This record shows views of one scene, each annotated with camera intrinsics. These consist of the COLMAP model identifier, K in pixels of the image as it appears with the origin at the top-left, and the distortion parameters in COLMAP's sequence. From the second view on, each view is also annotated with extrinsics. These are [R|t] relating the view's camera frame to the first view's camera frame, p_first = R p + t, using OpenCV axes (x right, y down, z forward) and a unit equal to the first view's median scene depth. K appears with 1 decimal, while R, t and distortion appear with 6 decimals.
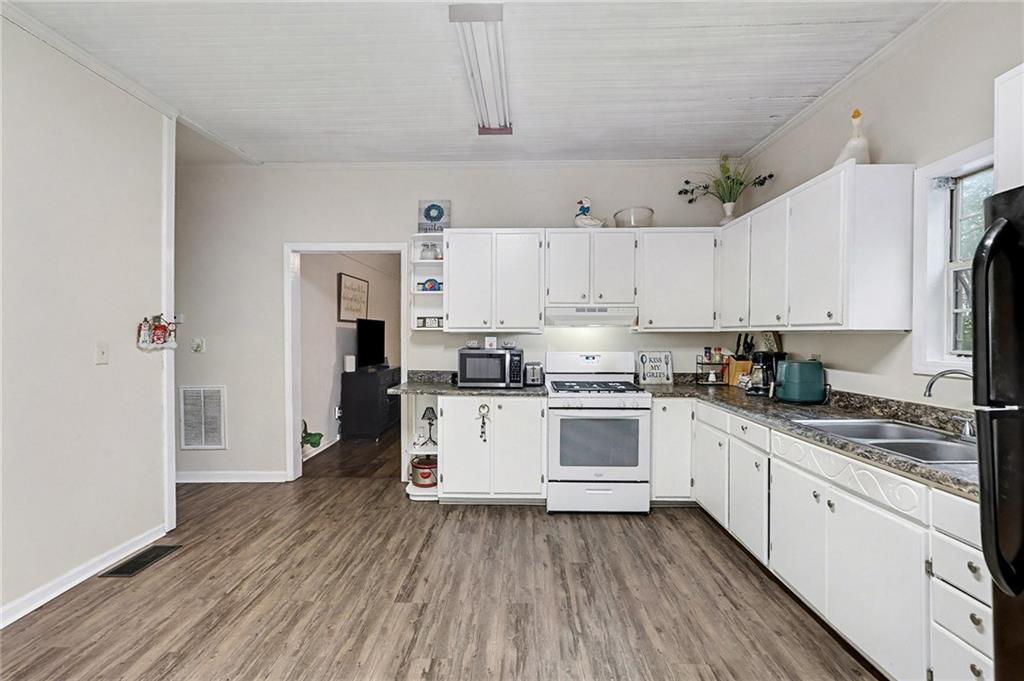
lens RADIAL K [[474.5, 0, 519.2], [0, 474.5, 337.0], [0, 0, 1]] dist [0.000531, 0.000068]
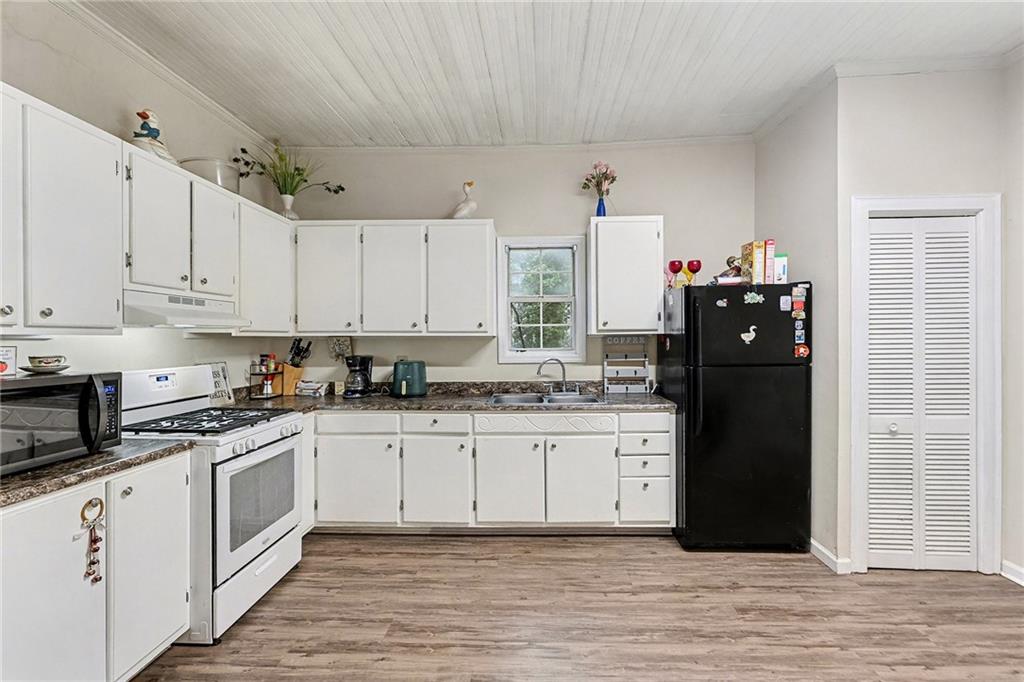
lens RADIAL K [[474.5, 0, 519.2], [0, 474.5, 337.5], [0, 0, 1]] dist [0.000531, 0.000068]
pose [[0.016182, 0.001384, 0.999868, -0.506886], [0.006795, 0.999976, -0.001494, -0.004911], [-0.999846, 0.006818, 0.016172, 0.591829]]
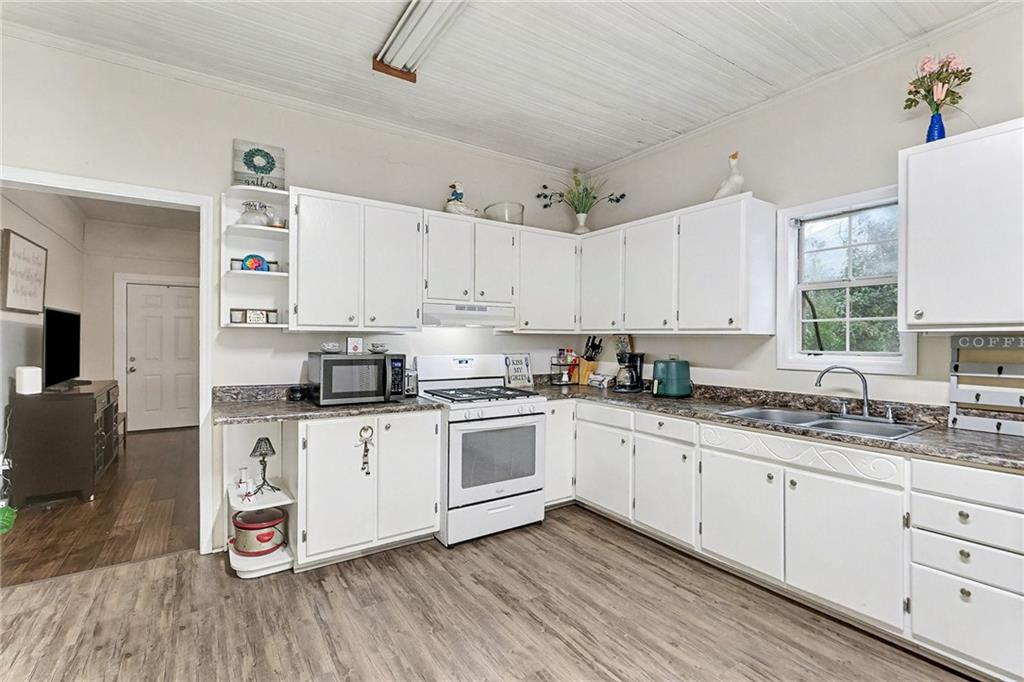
lens RADIAL K [[463.5, 0, 516.9], [0, 463.5, 339.6], [0, 0, 1]] dist [0.000247, -0.000140]
pose [[0.817378, 0.003485, 0.576091, -0.304548], [-0.005427, 0.999984, 0.001651, 0.000277], [-0.576076, -0.004476, 0.817384, 0.251112]]
